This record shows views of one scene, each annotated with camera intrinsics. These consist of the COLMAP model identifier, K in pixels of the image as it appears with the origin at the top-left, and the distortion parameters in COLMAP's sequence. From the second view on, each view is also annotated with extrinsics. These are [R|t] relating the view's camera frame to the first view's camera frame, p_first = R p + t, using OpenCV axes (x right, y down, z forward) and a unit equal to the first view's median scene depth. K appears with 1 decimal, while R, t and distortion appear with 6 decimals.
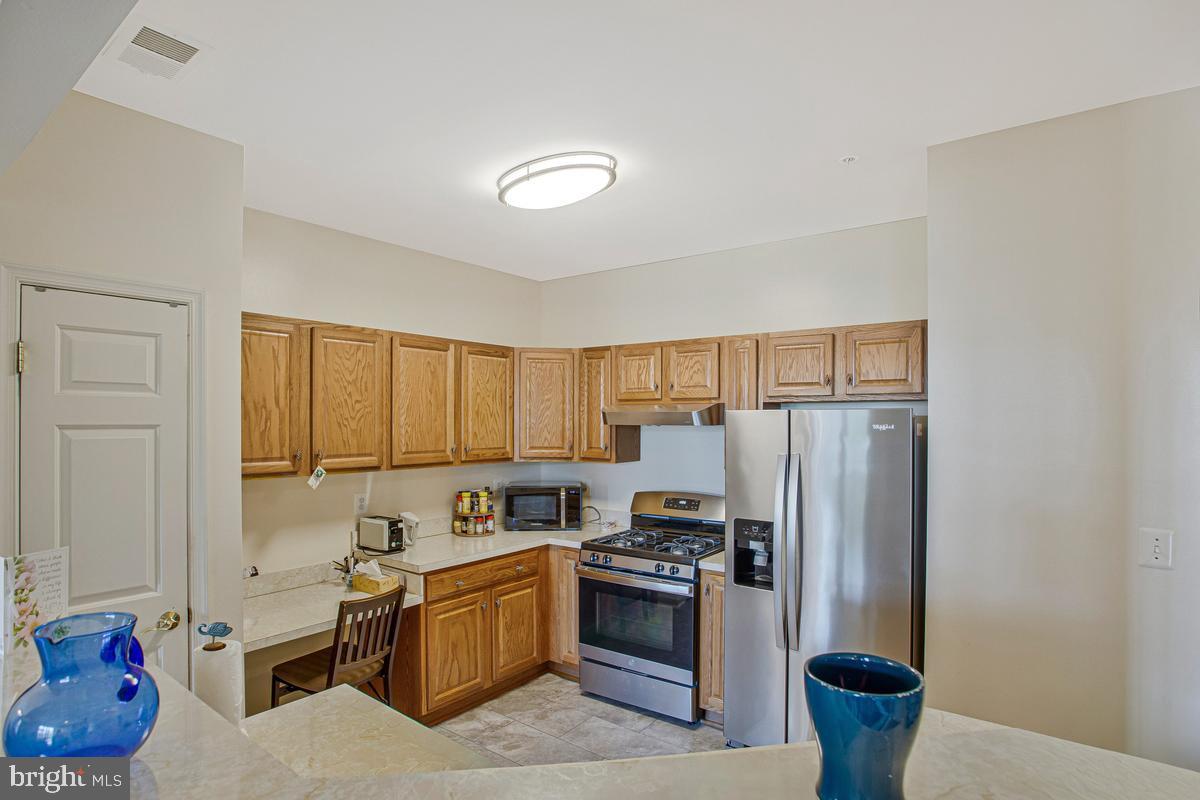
lens RADIAL K [[611.9, 0, 602.9], [0, 611.9, 417.8], [0, 0, 1]] dist [0.001594, 0.000955]
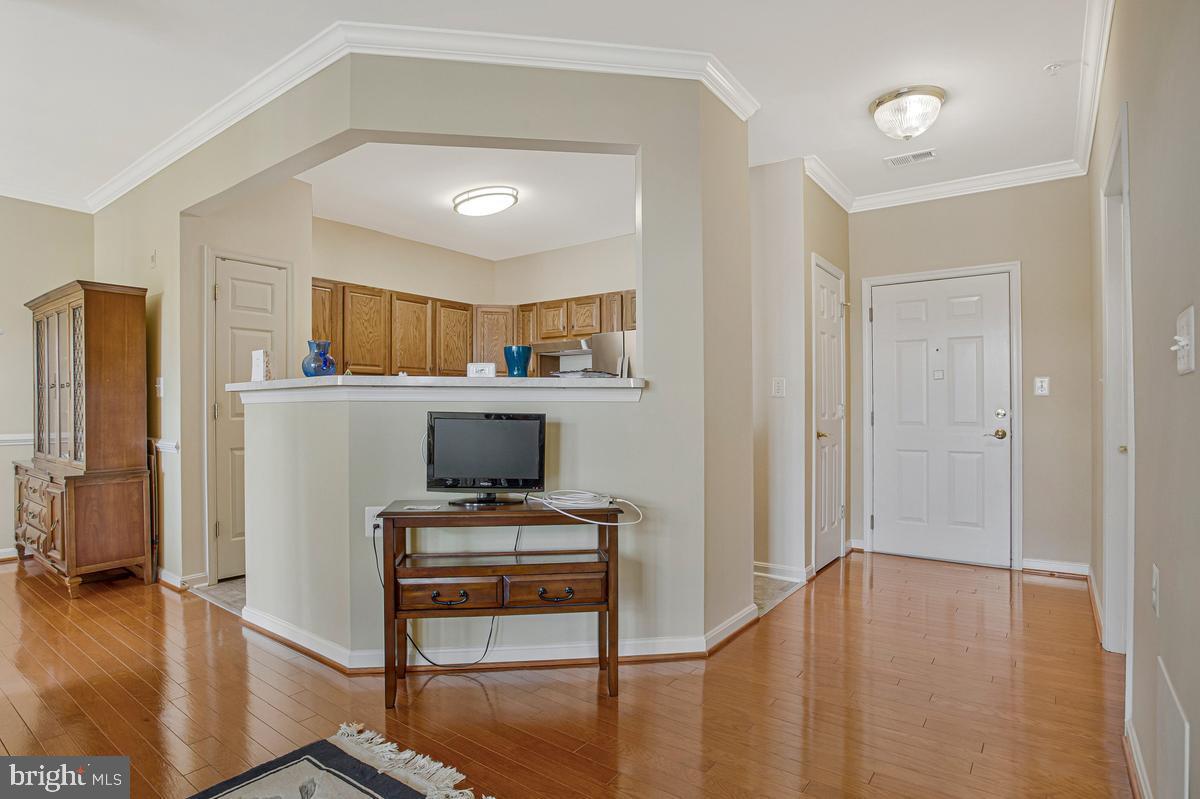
lens RADIAL K [[607.9, 0, 600.0], [0, 607.9, 399.5], [0, 0, 1]] dist [-0.001124, -0.000293]
pose [[0.999916, -0.005285, 0.011831, 0.163904], [0.005357, 0.999967, -0.006114, 0.143209], [-0.011799, 0.006177, 0.999911, -0.539370]]
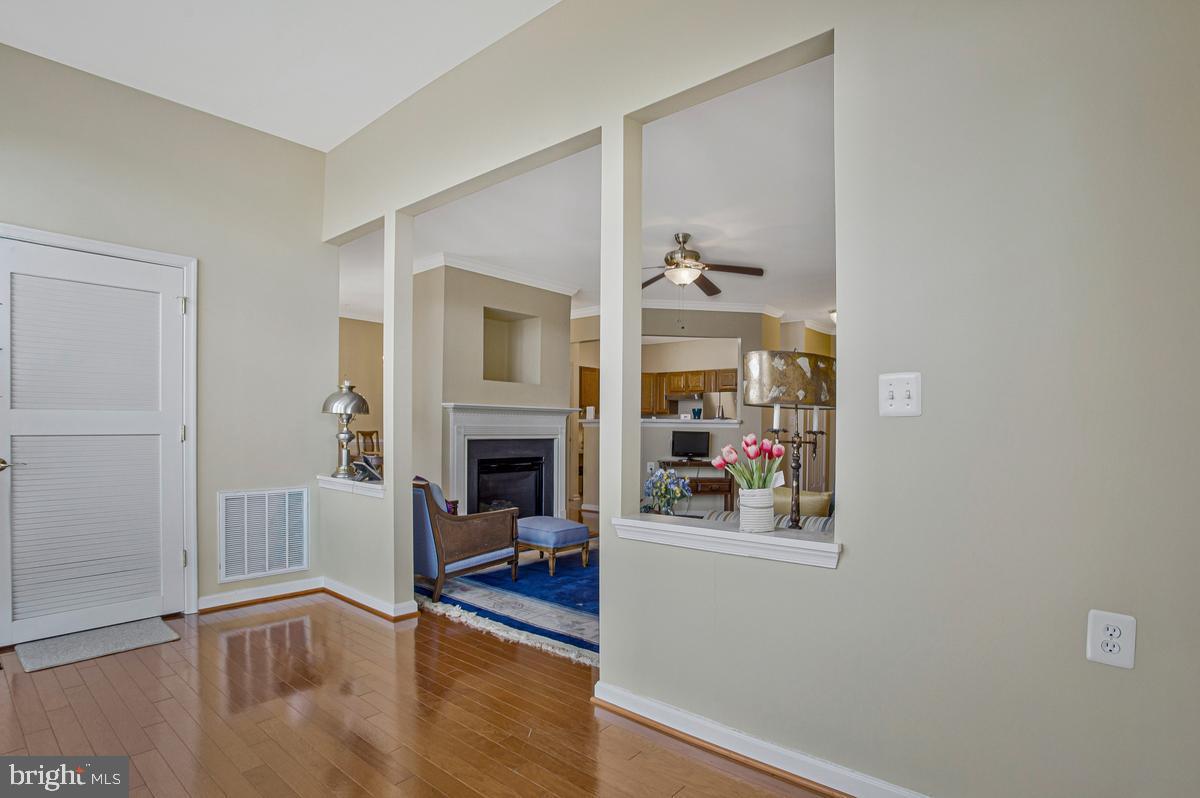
lens RADIAL K [[606.0, 0, 603.0], [0, 606.0, 427.9], [0, 0, 1]] dist [-0.001852, -0.000422]
pose [[0.998513, 0.000163, -0.054514, -0.144962], [0.000441, 0.999939, 0.011066, 0.117590], [0.054512, -0.011073, 0.998452, -1.970905]]
